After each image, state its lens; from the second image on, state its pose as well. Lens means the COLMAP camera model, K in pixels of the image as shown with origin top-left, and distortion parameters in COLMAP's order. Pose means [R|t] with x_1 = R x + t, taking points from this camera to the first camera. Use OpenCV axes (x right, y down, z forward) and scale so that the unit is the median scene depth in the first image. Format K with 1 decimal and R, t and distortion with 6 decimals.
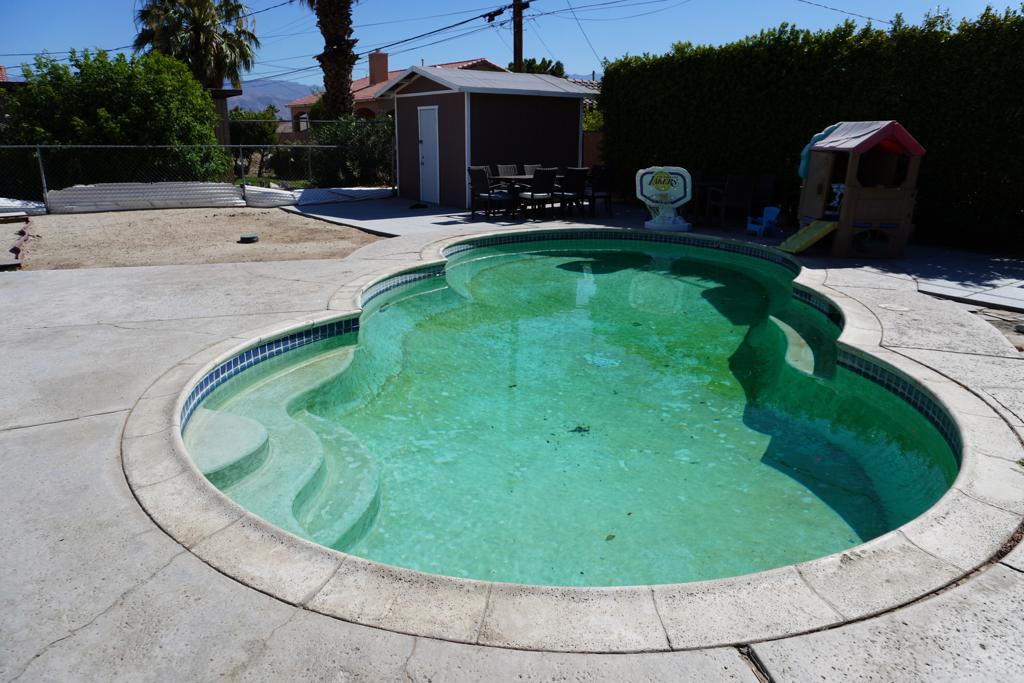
lens RADIAL K [[681.5, 0, 512.0], [0, 681.5, 341.5], [0, 0, 1]] dist [-0.027342, 0.003034]
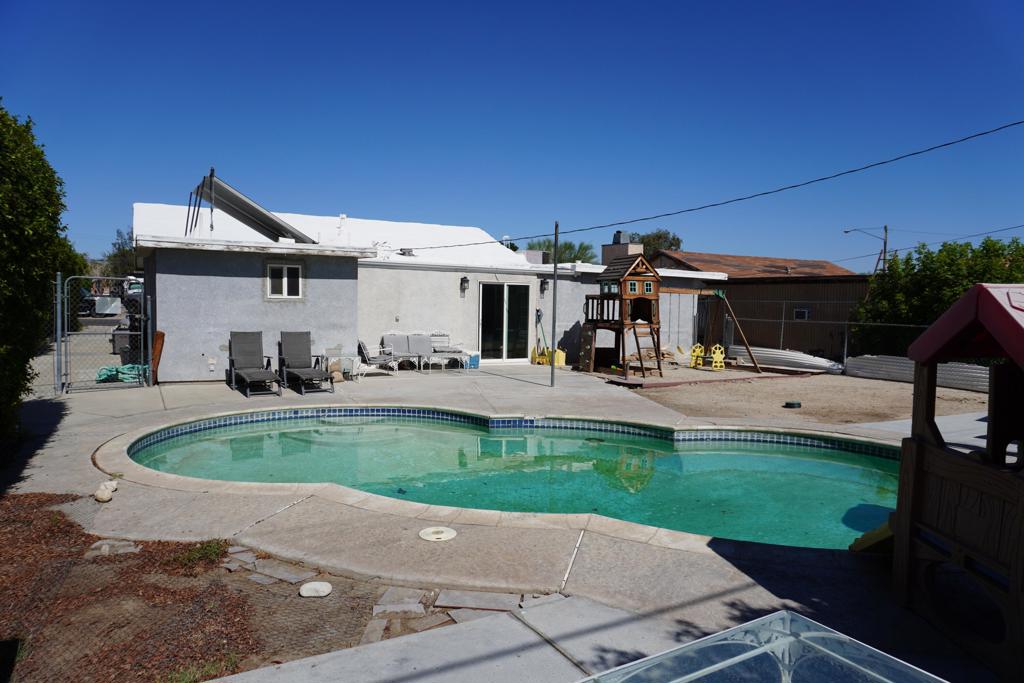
lens RADIAL K [[688.6, 0, 519.2], [0, 688.6, 339.6], [0, 0, 1]] dist [-0.039640, 0.046074]
pose [[-0.117042, 0.041058, -0.992278, 1.032083], [-0.301493, 0.950523, 0.074892, -0.269814], [0.946258, 0.307930, -0.098872, 0.874734]]
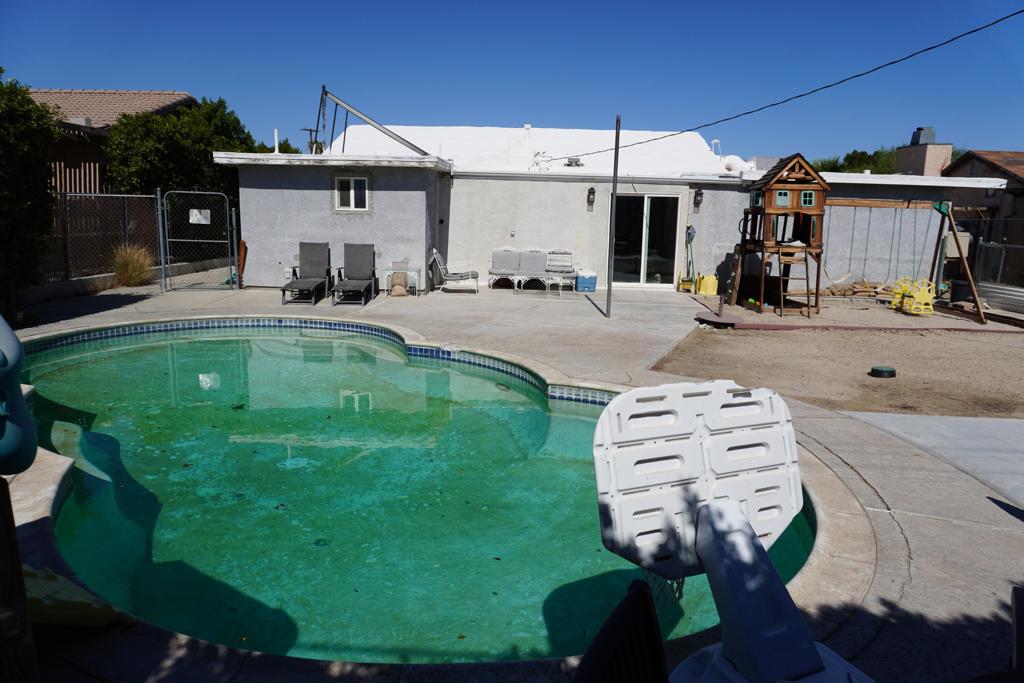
lens RADIAL K [[688.6, 0, 519.2], [0, 688.6, 339.6], [0, 0, 1]] dist [-0.039640, 0.046074]
pose [[-0.607812, 0.119657, -0.785014, 0.581100], [-0.254618, 0.907016, 0.335397, -0.447445], [0.752153, 0.403737, -0.520828, 1.443364]]
